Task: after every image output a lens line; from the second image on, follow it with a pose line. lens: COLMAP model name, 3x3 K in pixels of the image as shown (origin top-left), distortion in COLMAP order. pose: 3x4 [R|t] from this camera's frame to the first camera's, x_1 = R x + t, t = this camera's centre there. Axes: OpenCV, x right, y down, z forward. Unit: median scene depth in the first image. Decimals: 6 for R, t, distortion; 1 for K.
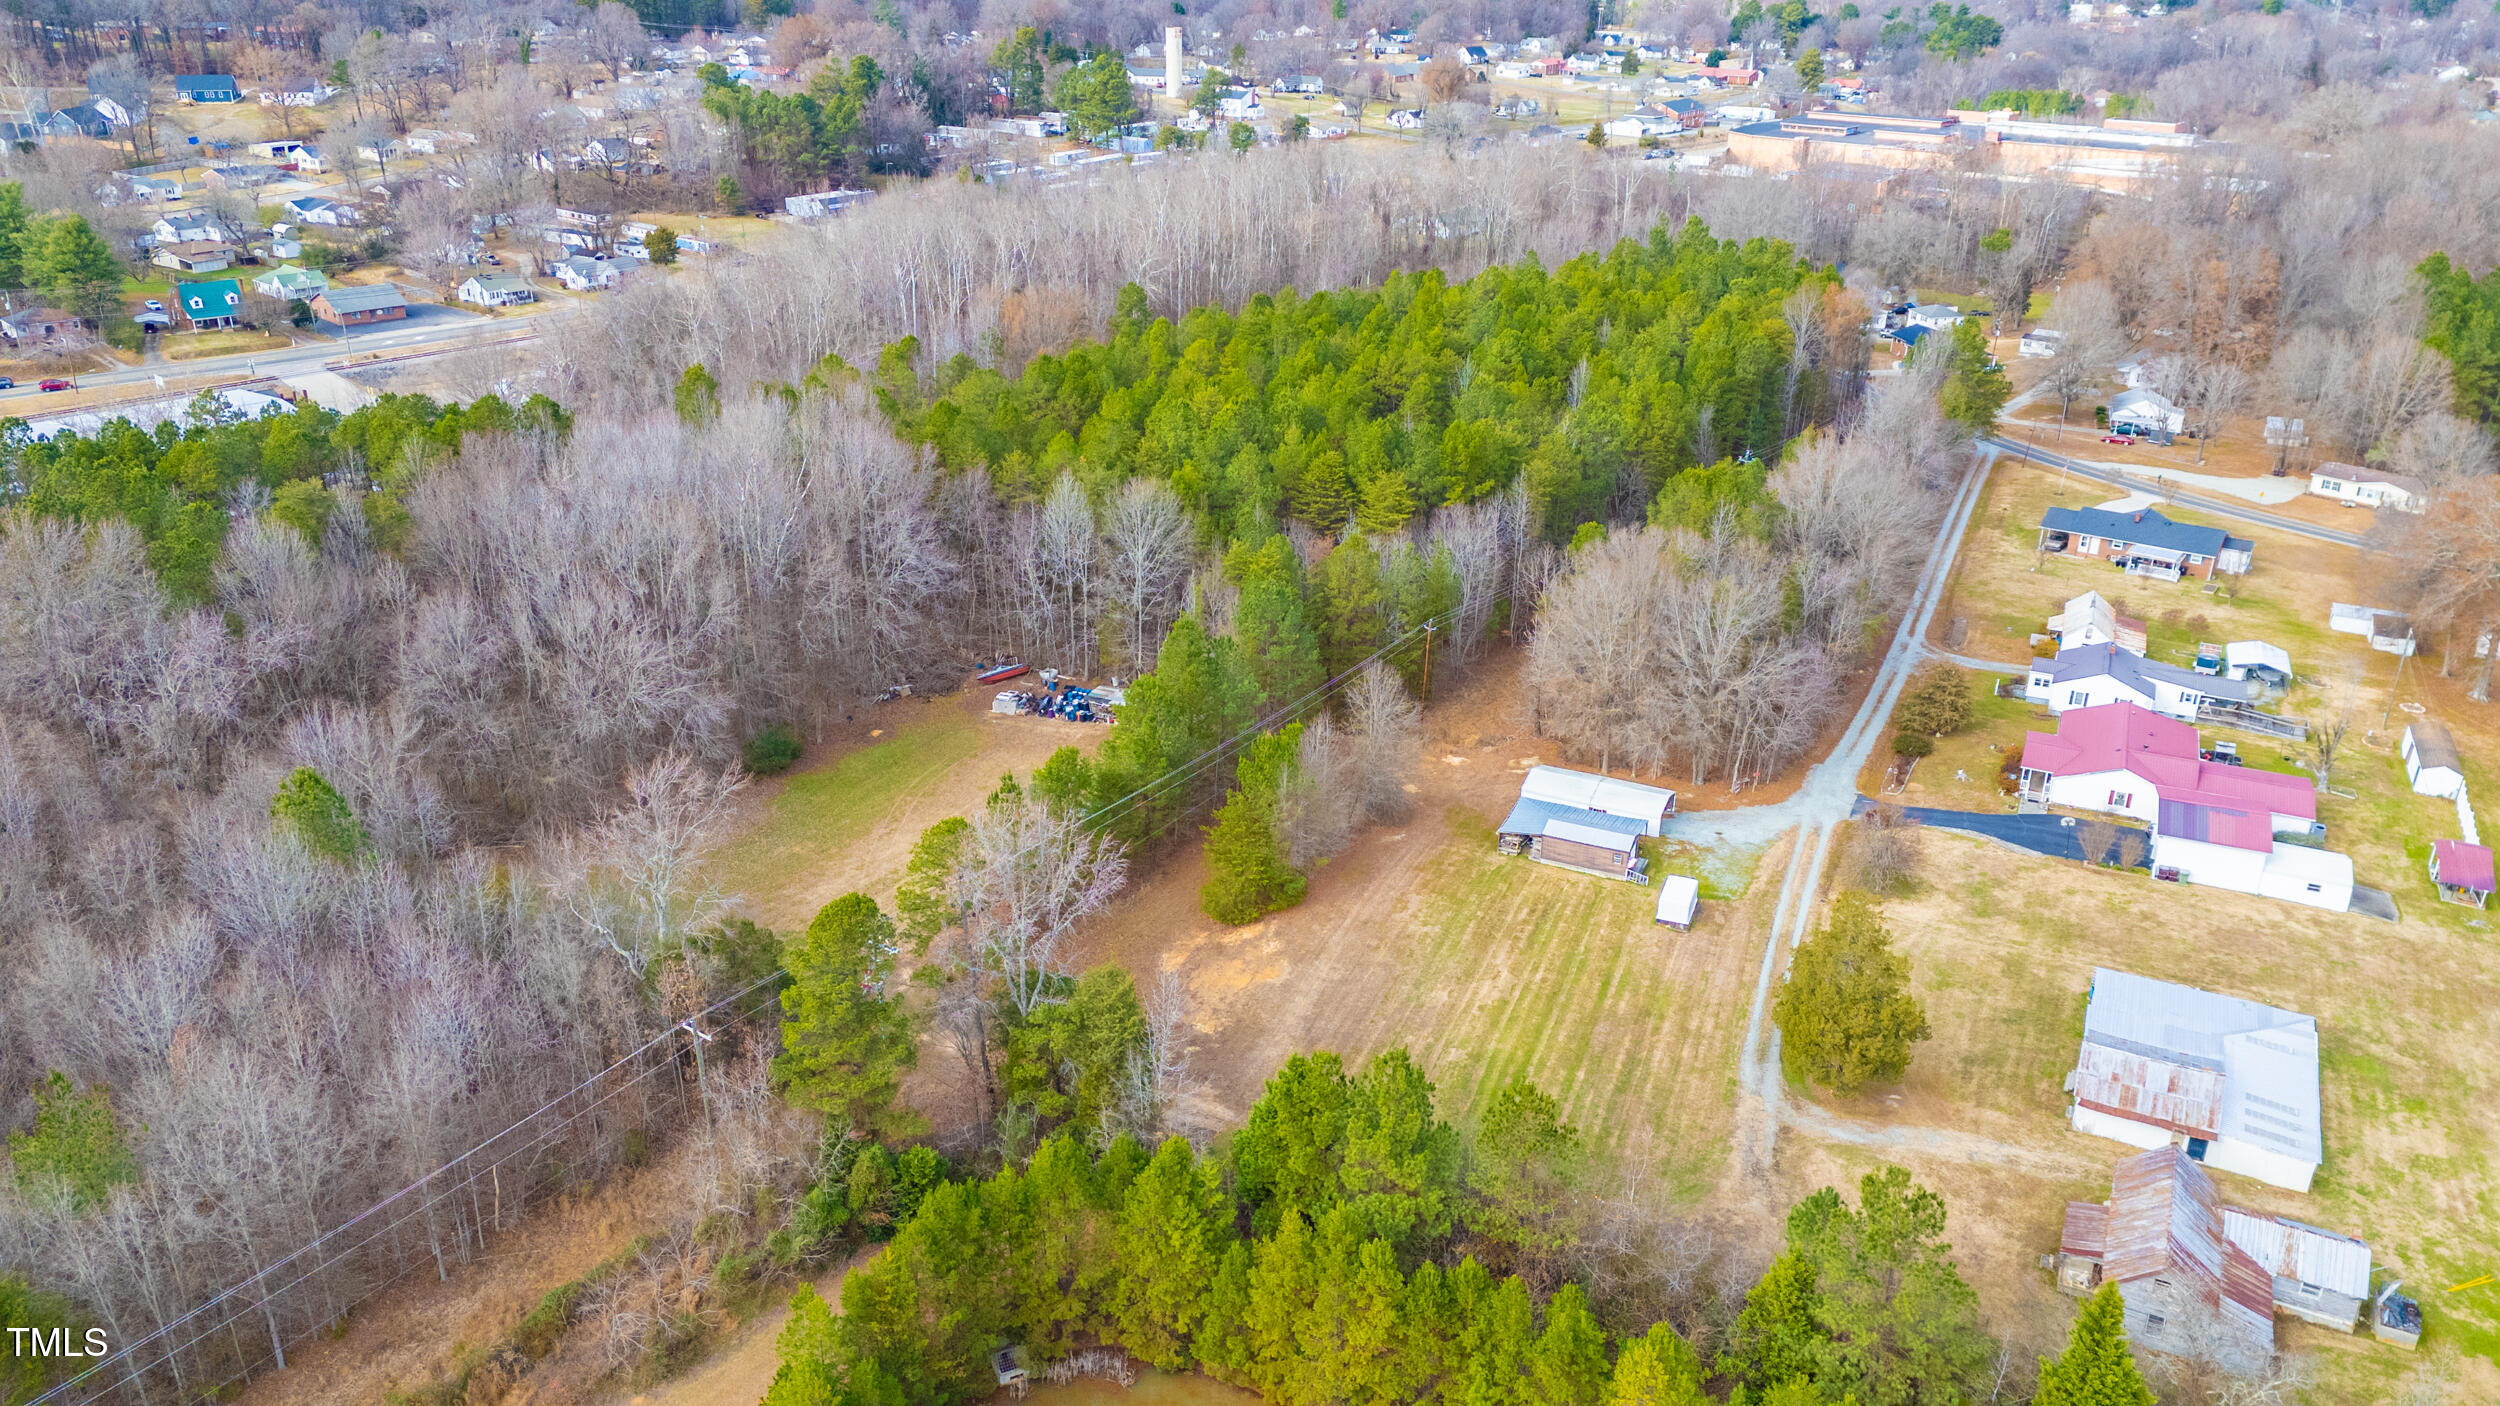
lens RADIAL K [[1825.4, 0, 1250.0], [0, 1825.4, 703.0], [0, 0, 1]] dist [0.079403, -0.073655]
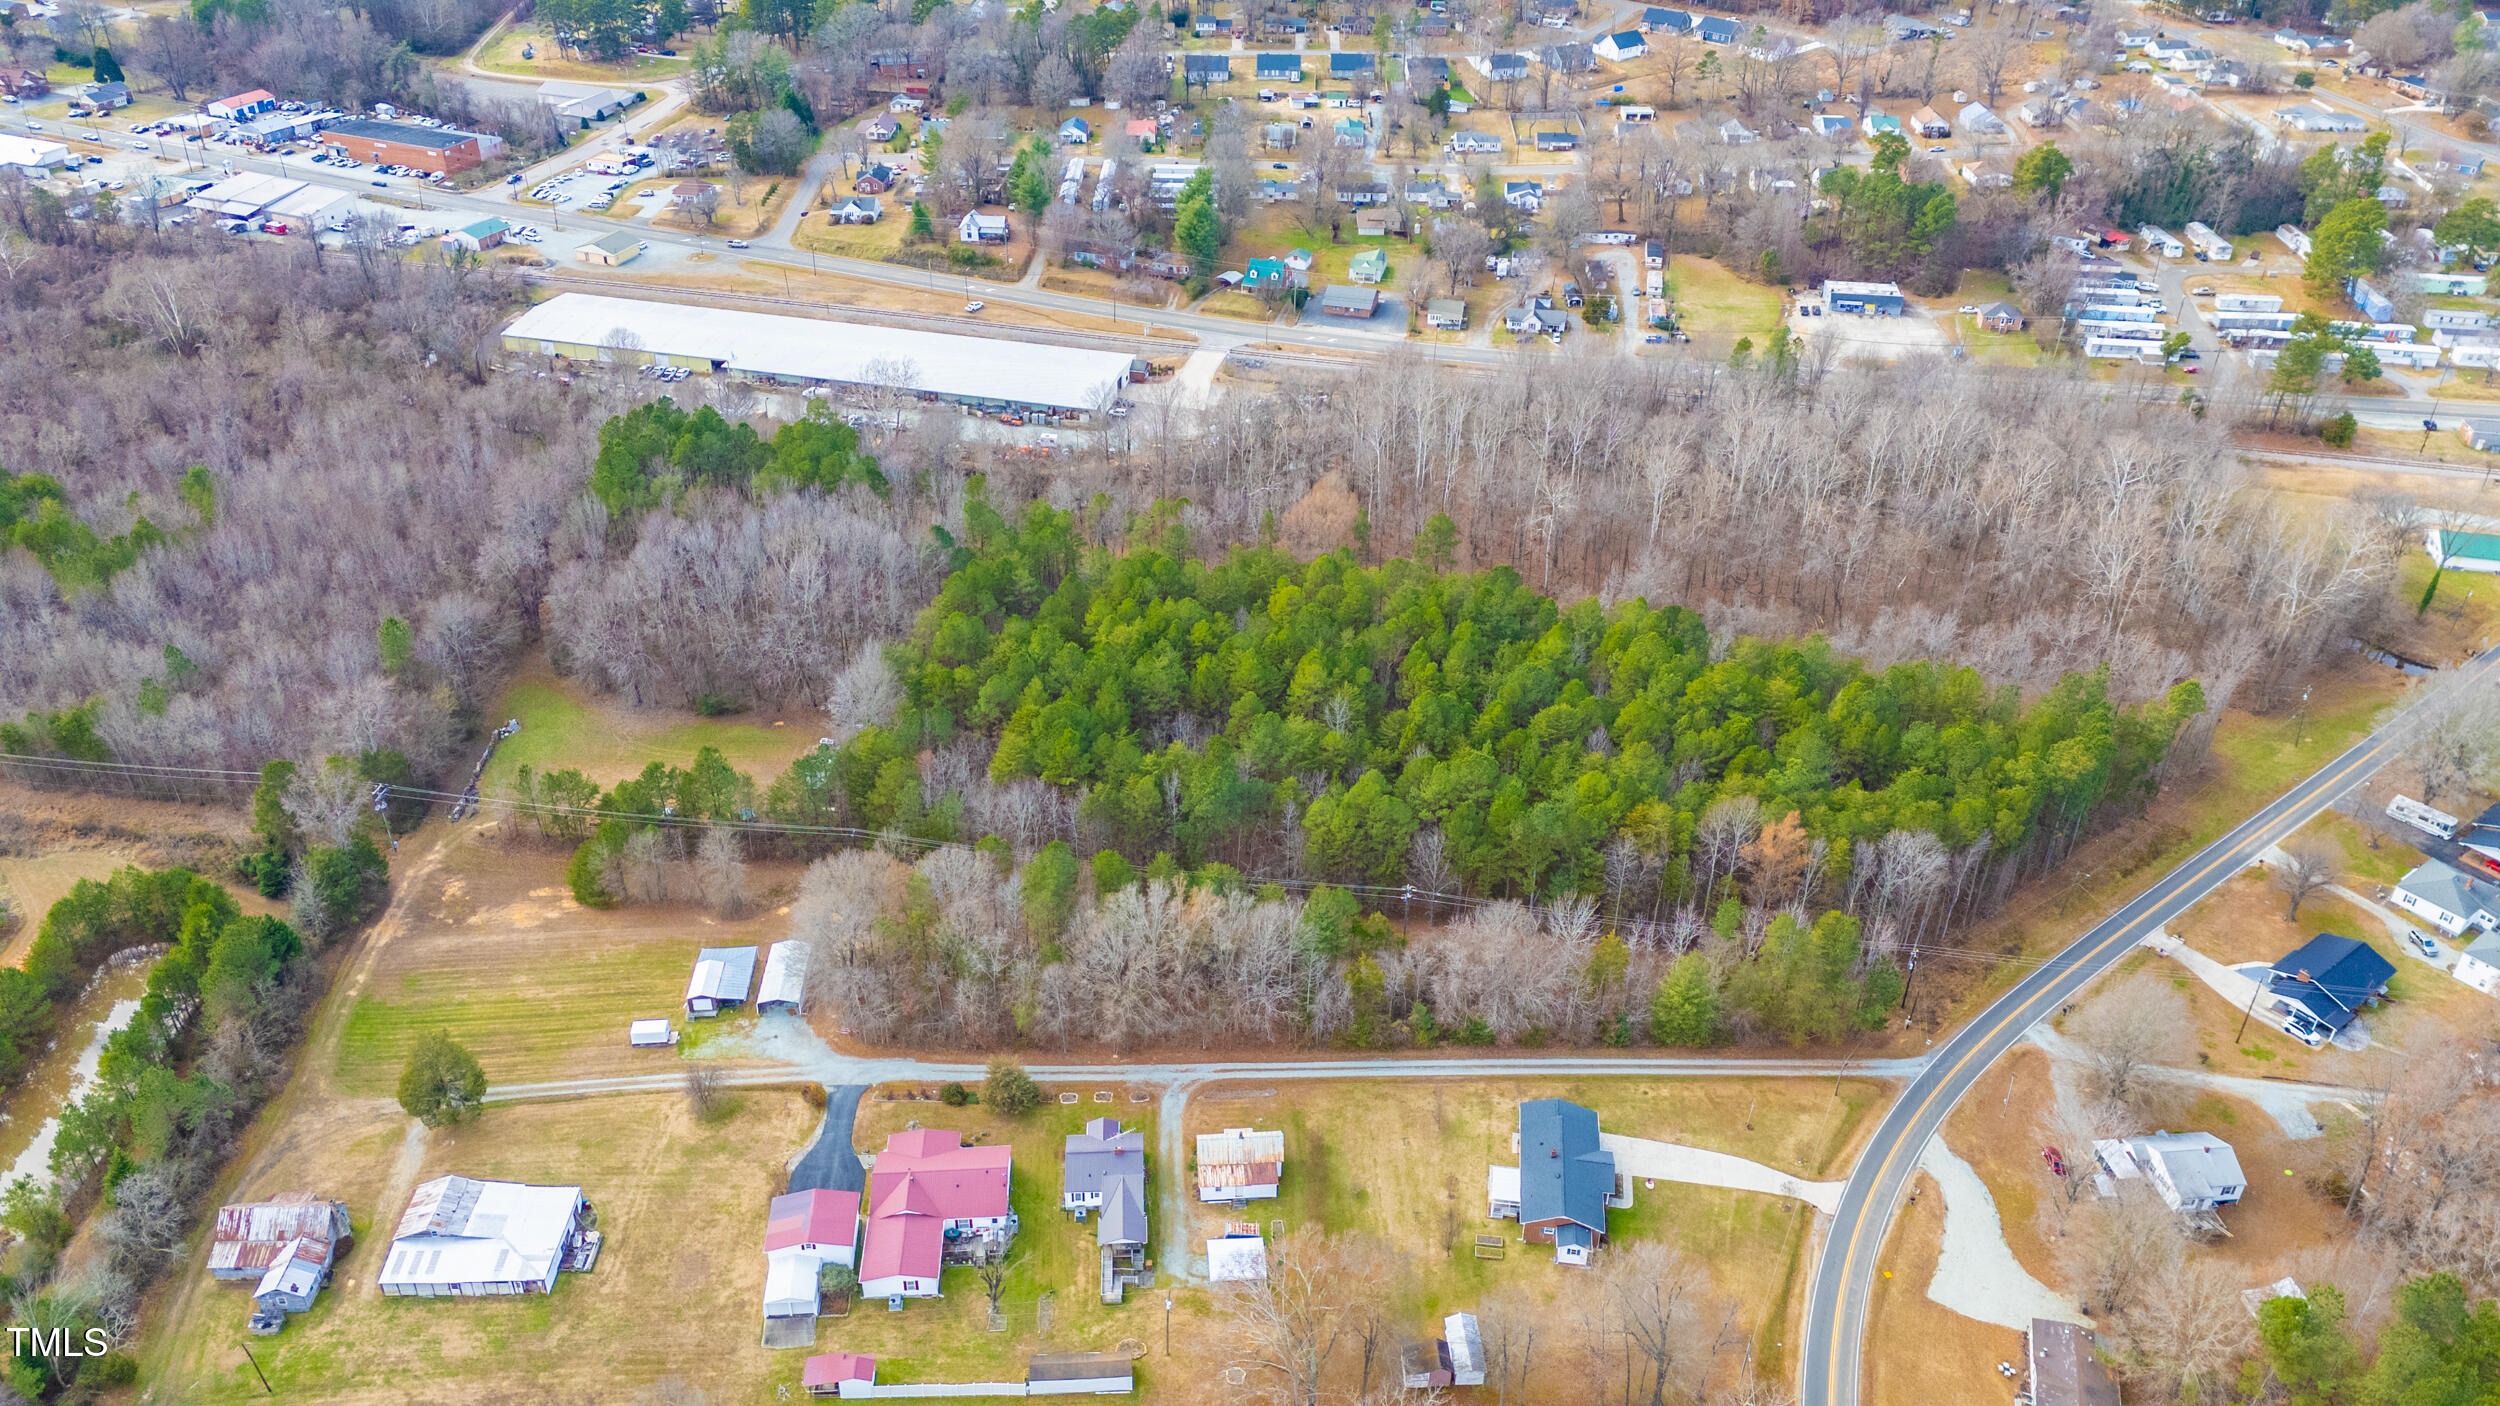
lens RADIAL K [[1825.4, 0, 1250.0], [0, 1825.4, 703.0], [0, 0, 1]] dist [0.079403, -0.073655]
pose [[0.478547, 0.467436, -0.743301, 1.540550], [-0.363541, 0.876037, 0.316856, -0.851416], [0.799269, 0.118590, 0.589157, 0.396100]]
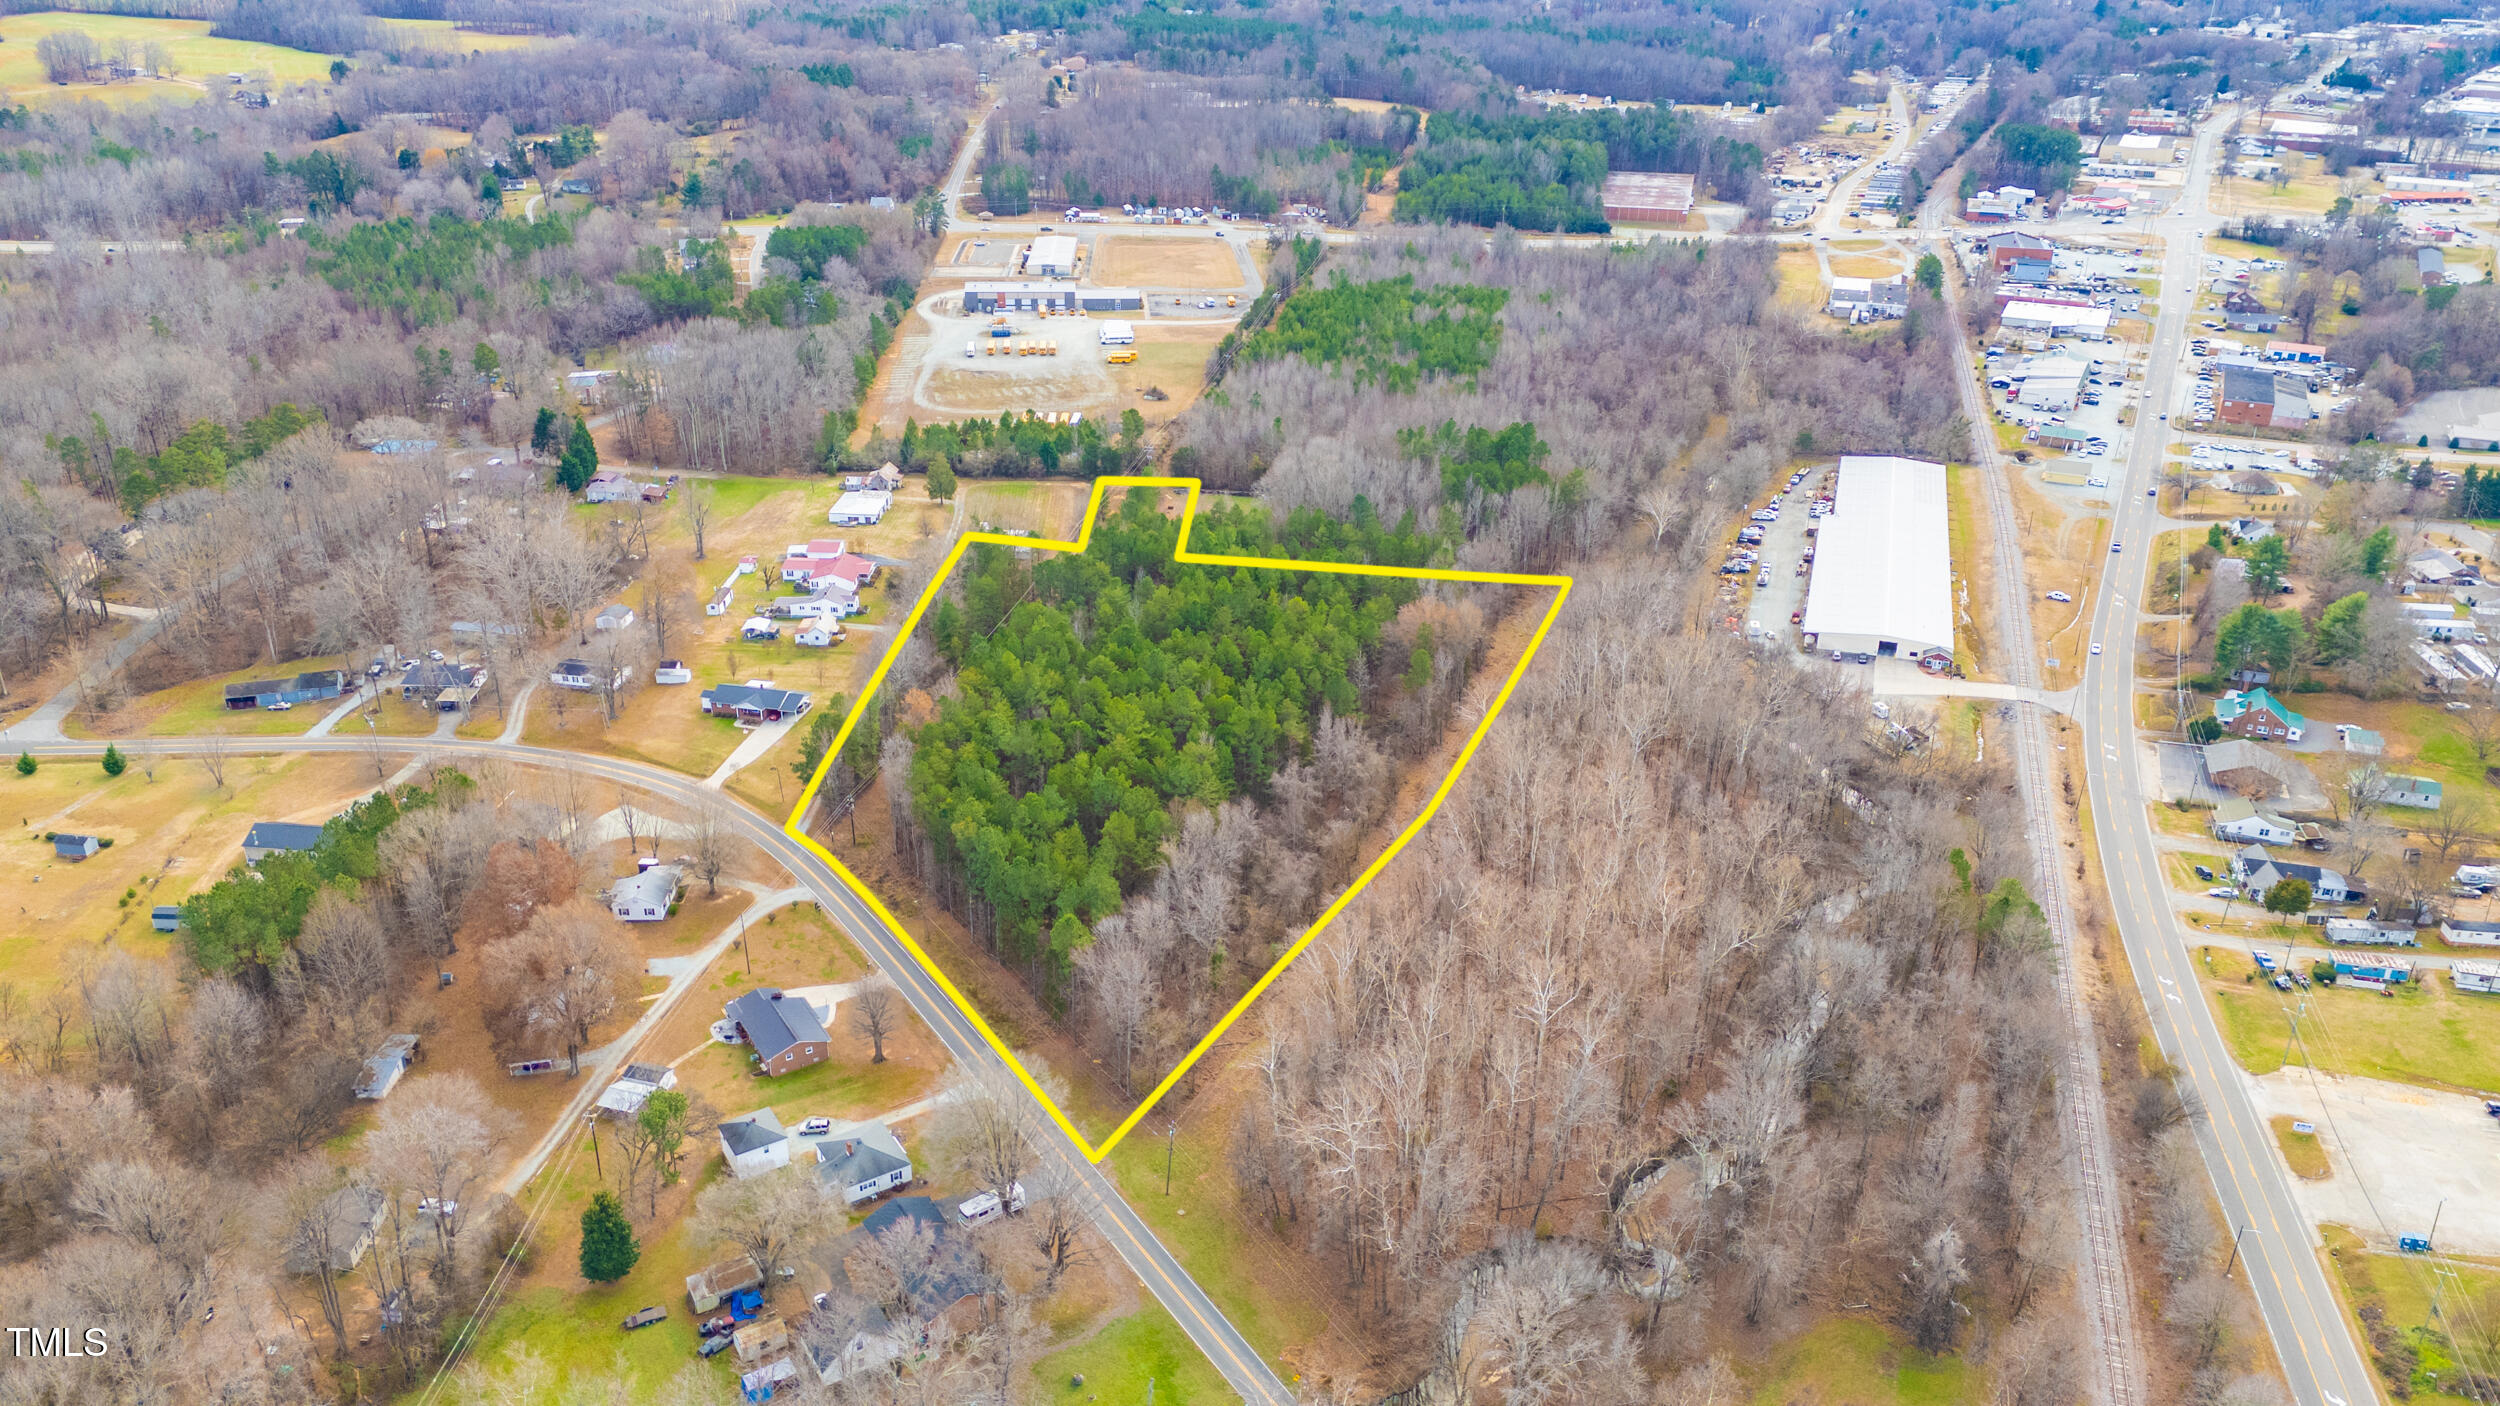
lens RADIAL K [[1825.4, 0, 1250.0], [0, 1825.4, 703.0], [0, 0, 1]] dist [0.079403, -0.073655]
pose [[-0.918420, 0.147316, -0.367155, 1.056382], [-0.176922, 0.677150, 0.714259, -2.172077], [0.353841, 0.720948, -0.595845, 3.374996]]
